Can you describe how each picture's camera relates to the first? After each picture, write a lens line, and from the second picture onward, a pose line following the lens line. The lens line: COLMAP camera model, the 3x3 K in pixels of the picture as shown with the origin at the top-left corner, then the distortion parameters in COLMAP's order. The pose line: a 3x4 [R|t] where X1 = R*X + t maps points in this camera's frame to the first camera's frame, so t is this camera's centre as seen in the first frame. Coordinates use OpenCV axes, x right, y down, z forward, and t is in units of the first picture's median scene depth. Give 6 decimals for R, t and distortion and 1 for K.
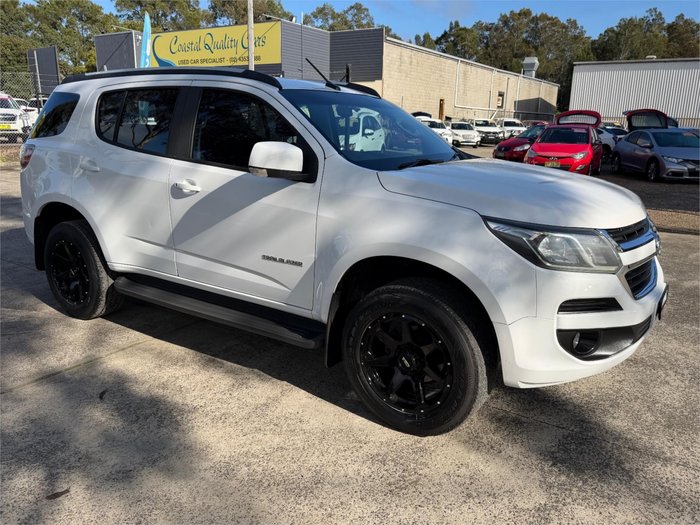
lens RADIAL K [[541.9, 0, 350.0], [0, 541.9, 262.5], [0, 0, 1]] dist [0.046964, -0.057377]
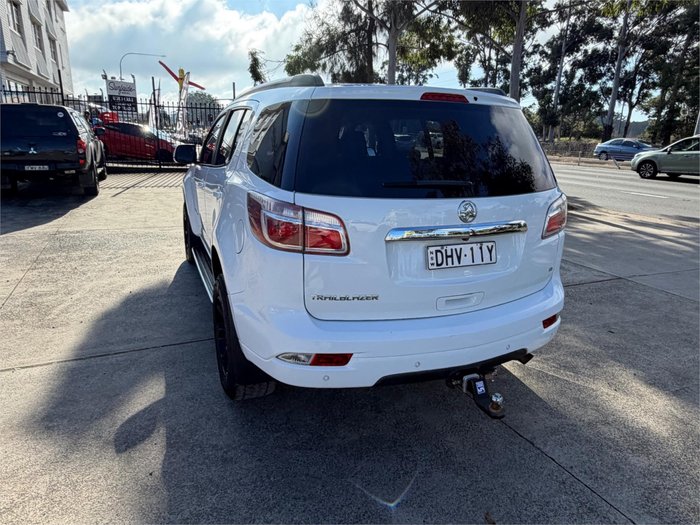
lens RADIAL K [[456.6, 0, 346.5], [0, 456.6, 260.4], [0, 0, 1]] dist [-0.002774, 0.005479]
pose [[-0.837400, -0.188252, 0.513150, -0.941742], [0.094490, 0.874827, 0.475131, -0.600748], [-0.538361, 0.446362, -0.714792, 2.189162]]
